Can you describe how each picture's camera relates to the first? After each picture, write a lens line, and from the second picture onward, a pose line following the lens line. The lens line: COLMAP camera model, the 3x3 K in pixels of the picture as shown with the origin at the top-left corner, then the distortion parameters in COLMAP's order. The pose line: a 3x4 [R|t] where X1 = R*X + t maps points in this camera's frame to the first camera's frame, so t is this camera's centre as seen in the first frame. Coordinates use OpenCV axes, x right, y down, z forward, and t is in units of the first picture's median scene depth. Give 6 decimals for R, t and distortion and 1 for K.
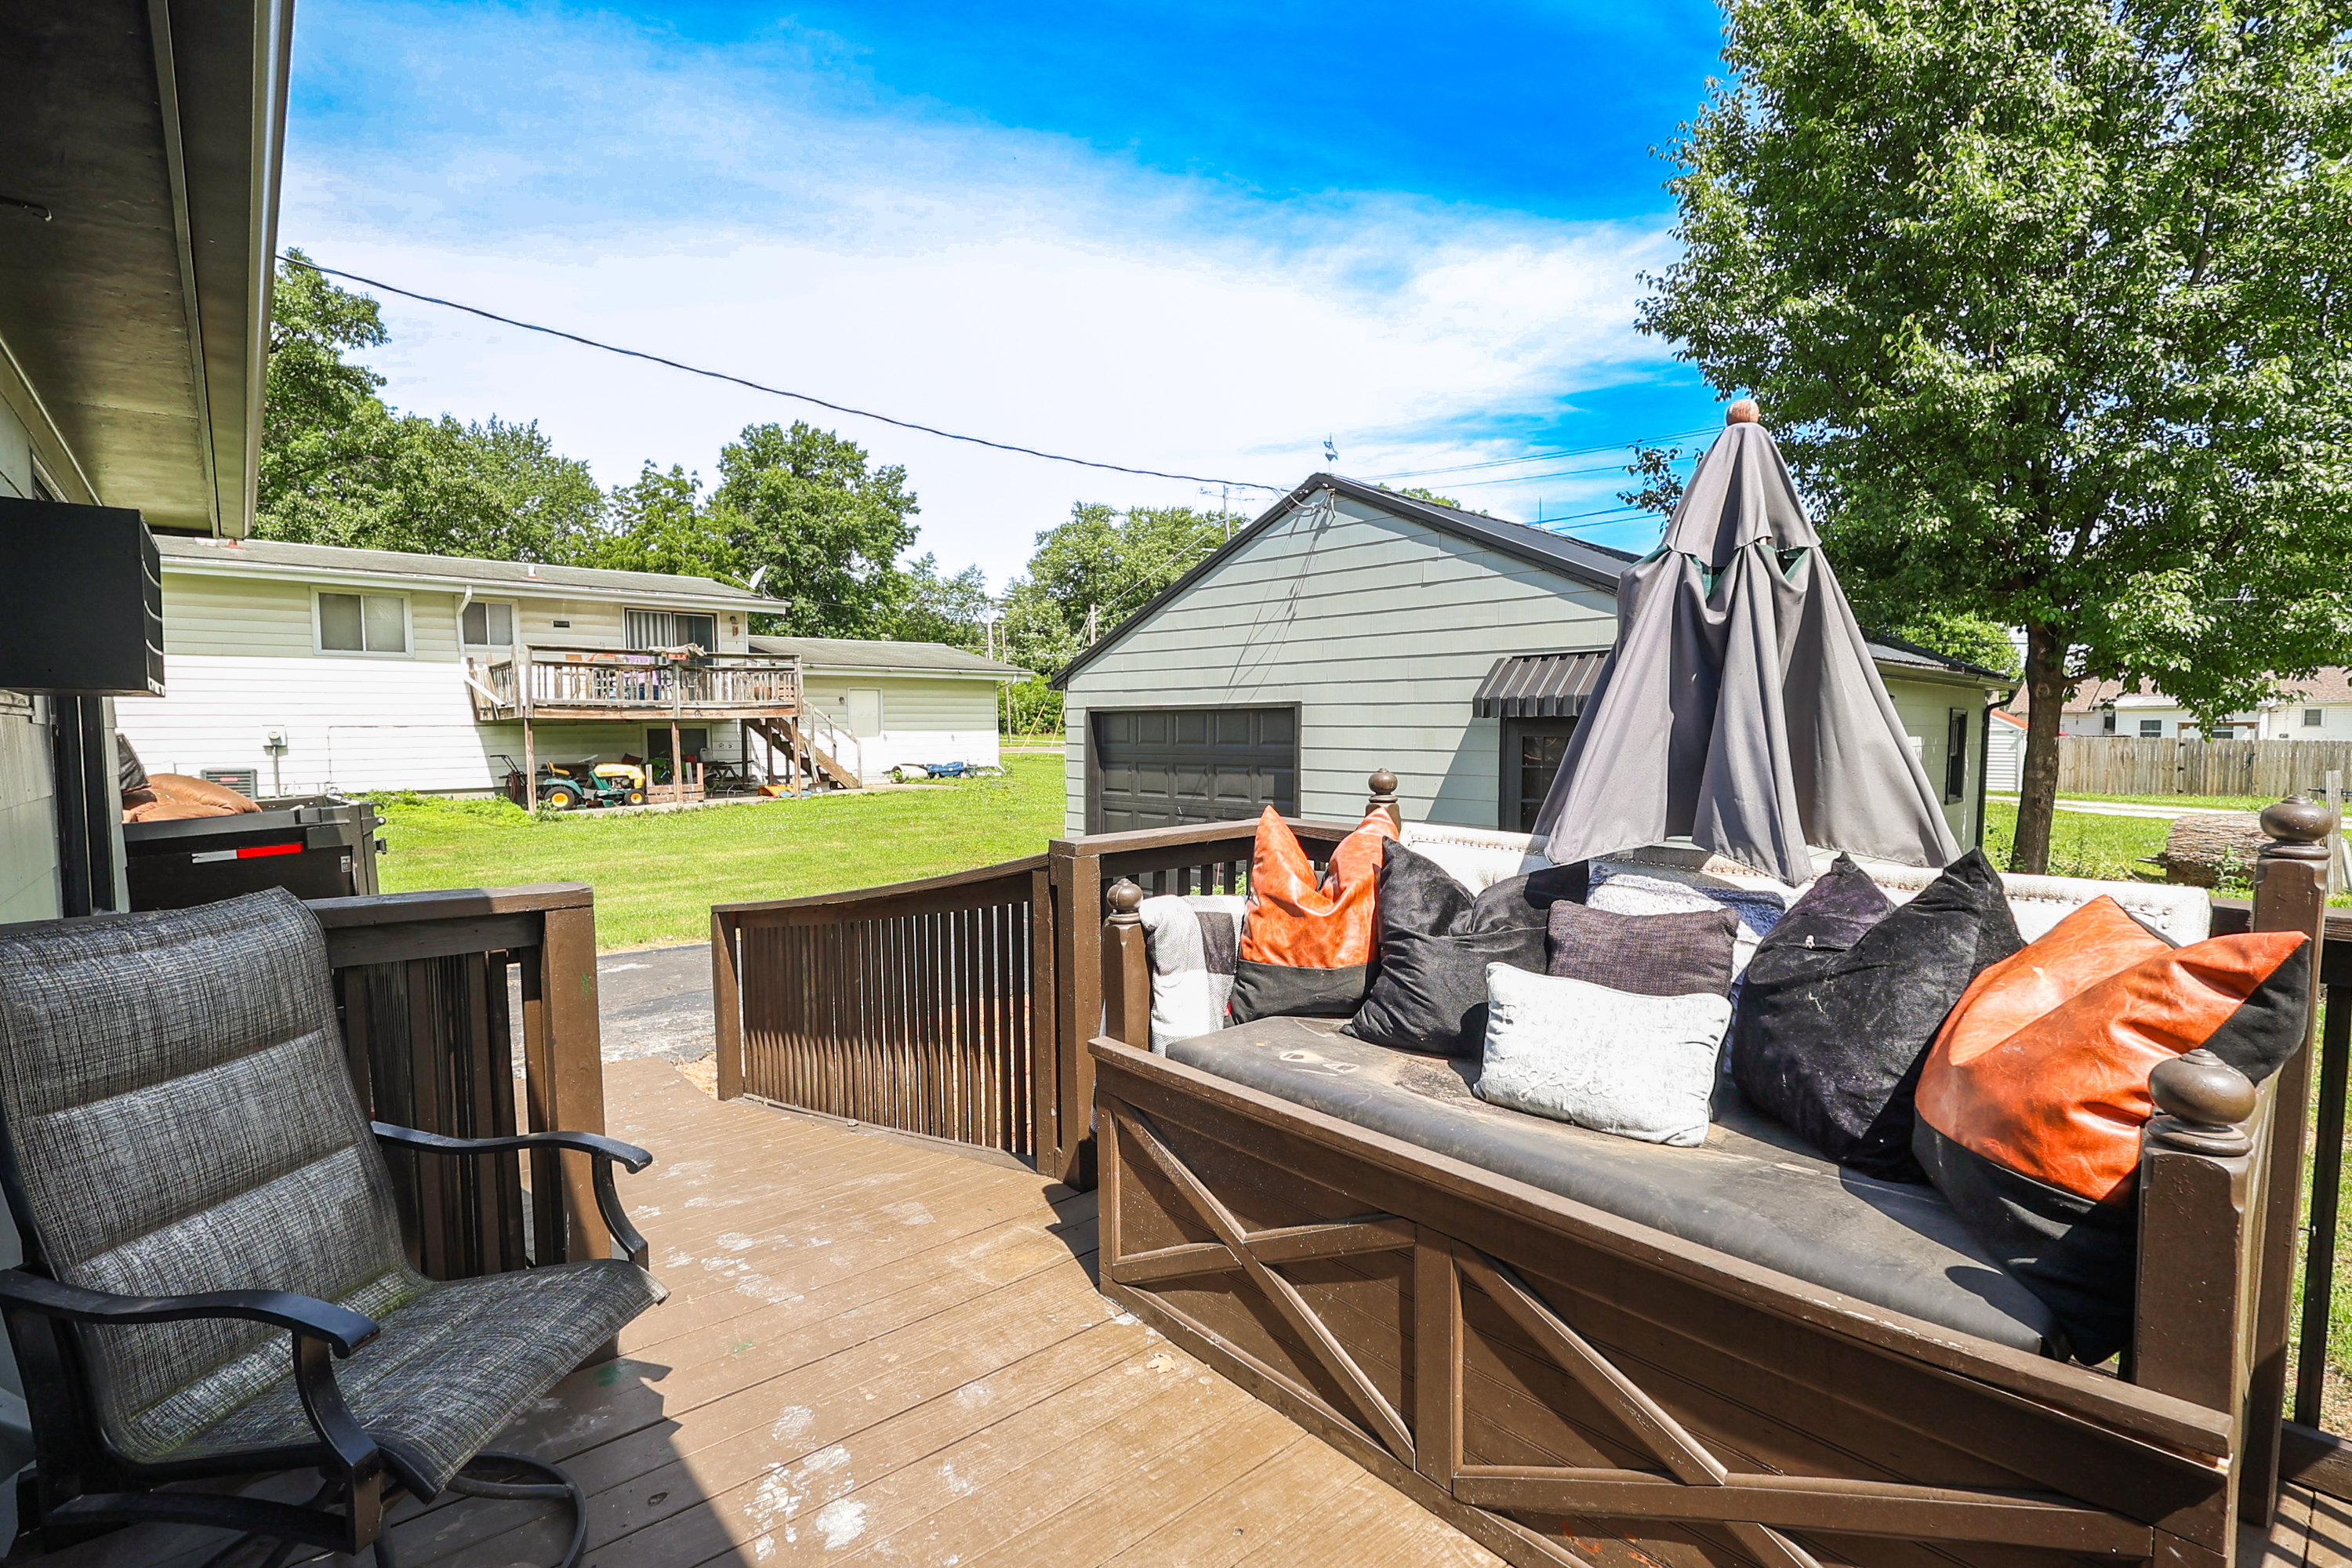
lens RADIAL K [[1070.8, 0, 1179.7], [0, 1070.8, 784.4], [0, 0, 1]] dist [-0.001119, 0.000248]
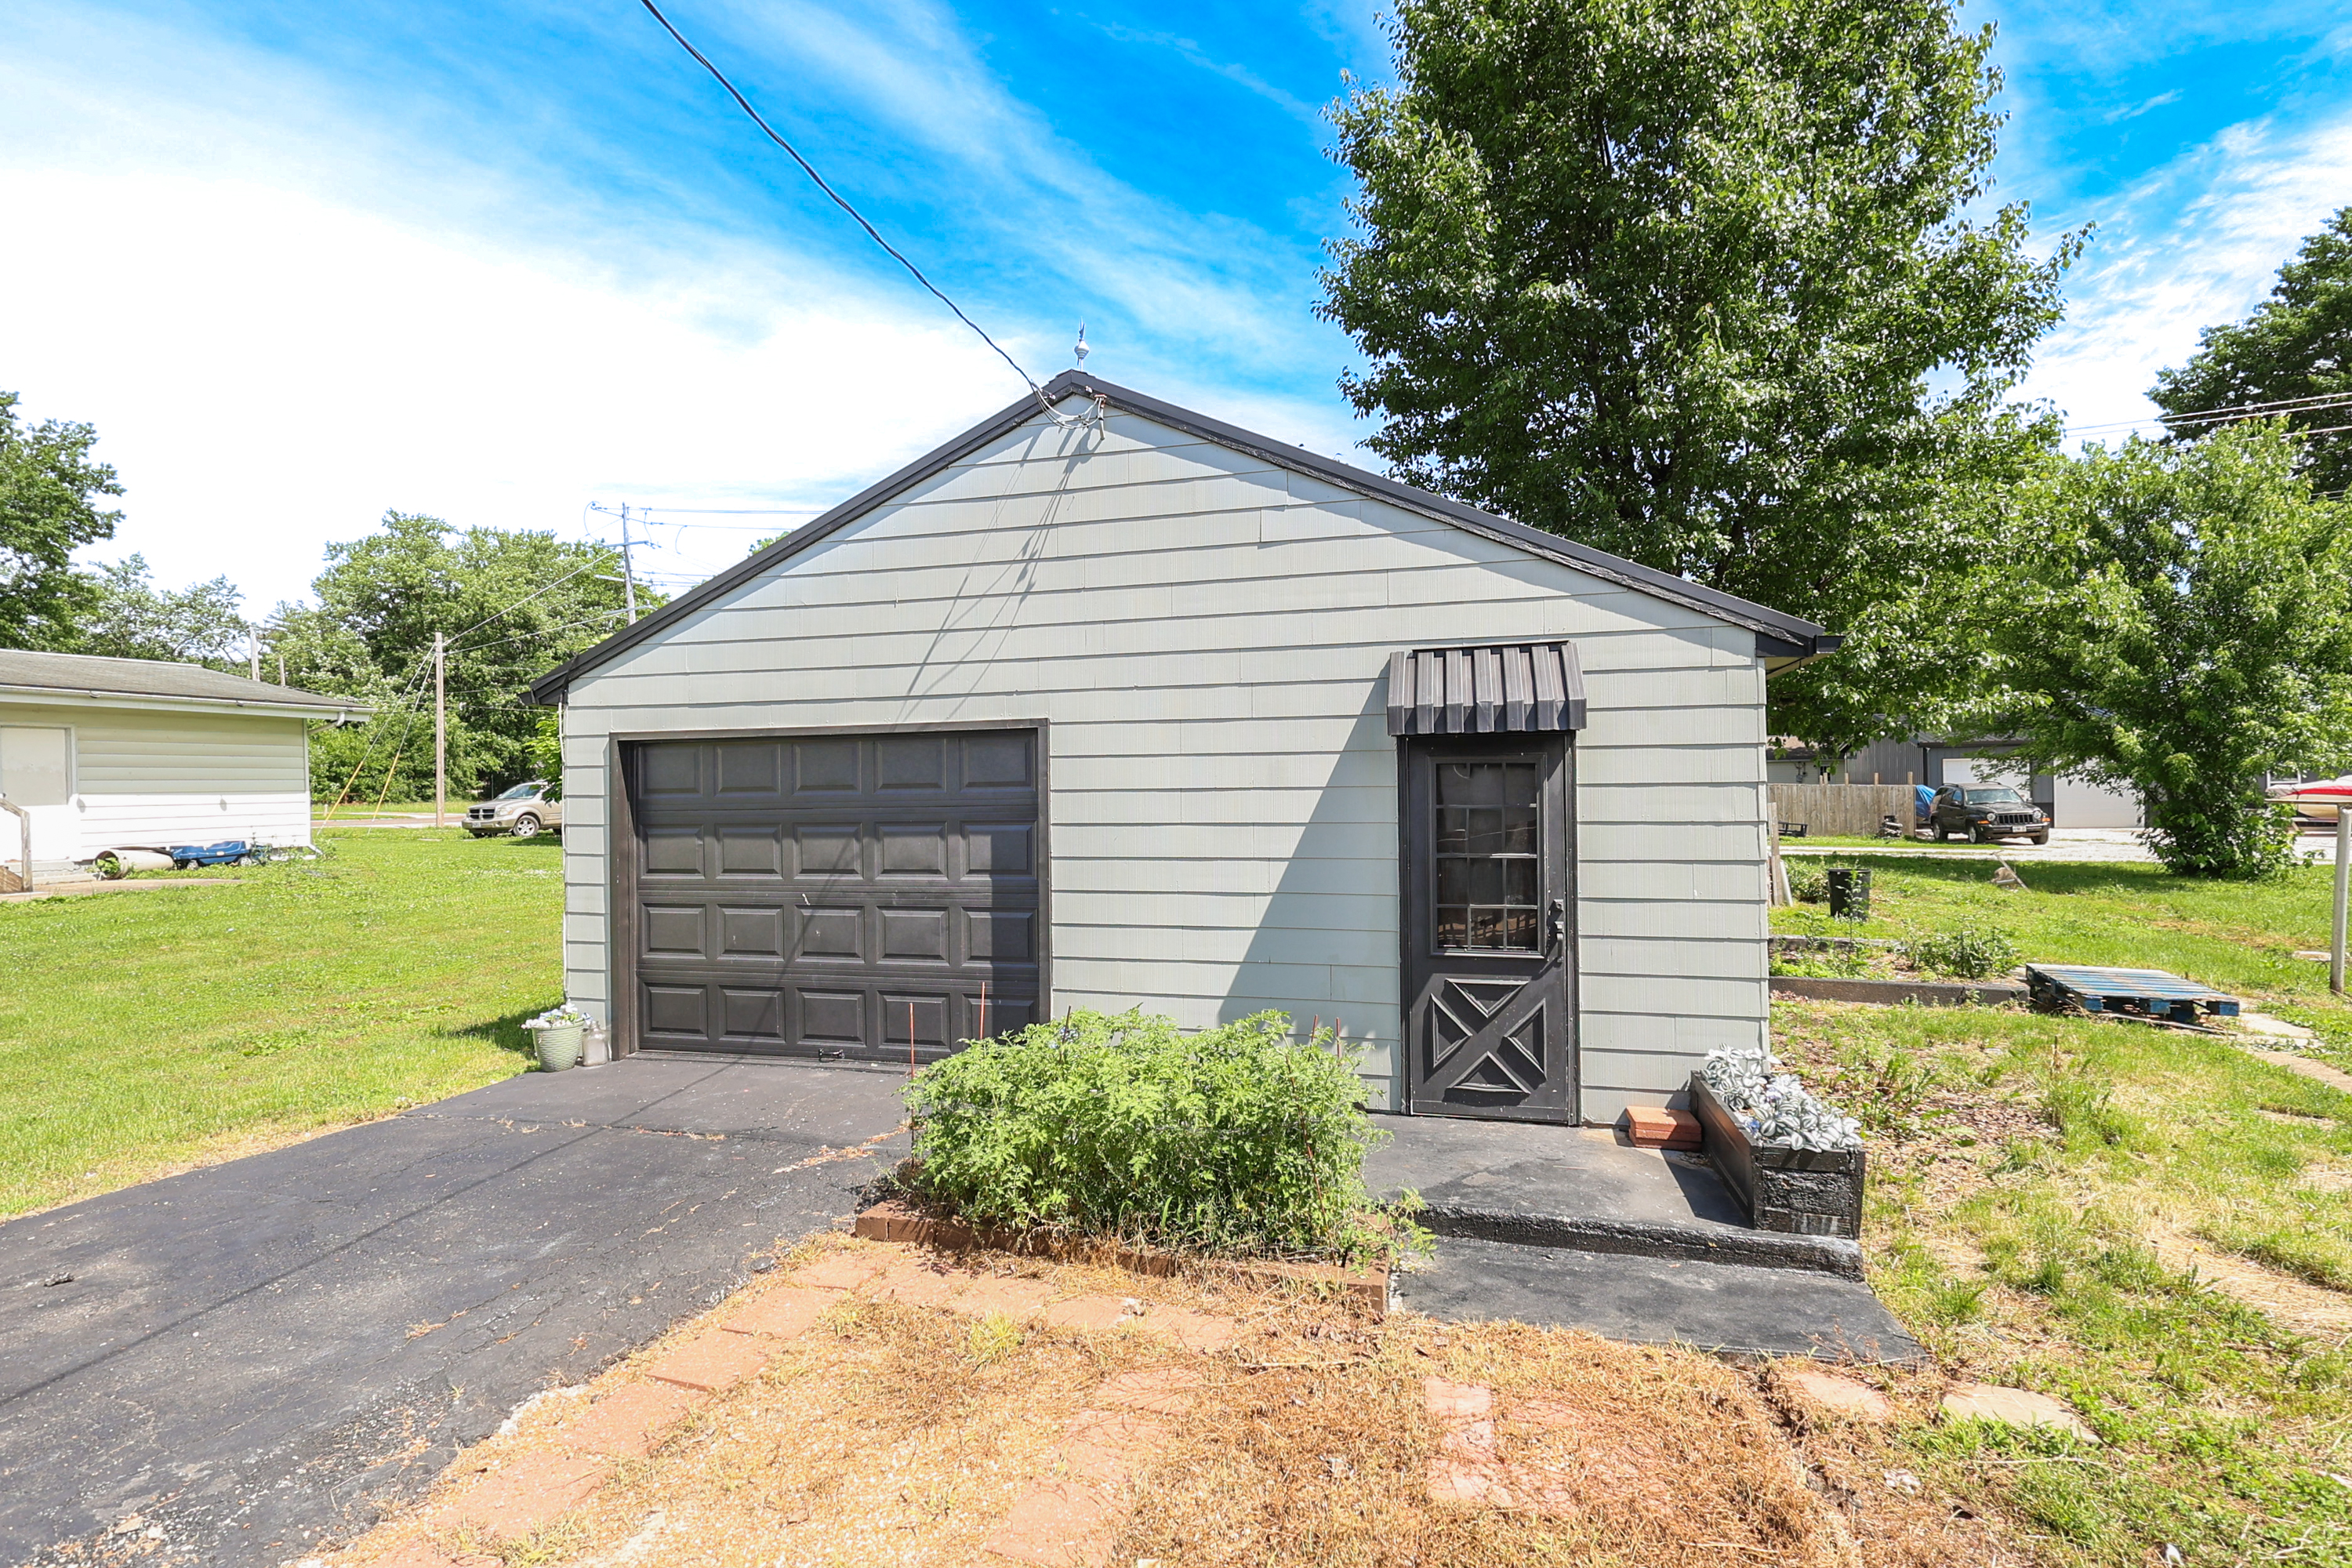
lens RADIAL K [[1077.4, 0, 1166.5], [0, 1077.4, 791.6], [0, 0, 1]] dist [0.010213, -0.000146]
pose [[0.860903, -0.011139, 0.508647, -0.061557], [0.038338, 0.998338, -0.043026, -0.001213], [-0.507322, 0.056542, 0.859900, 0.161568]]
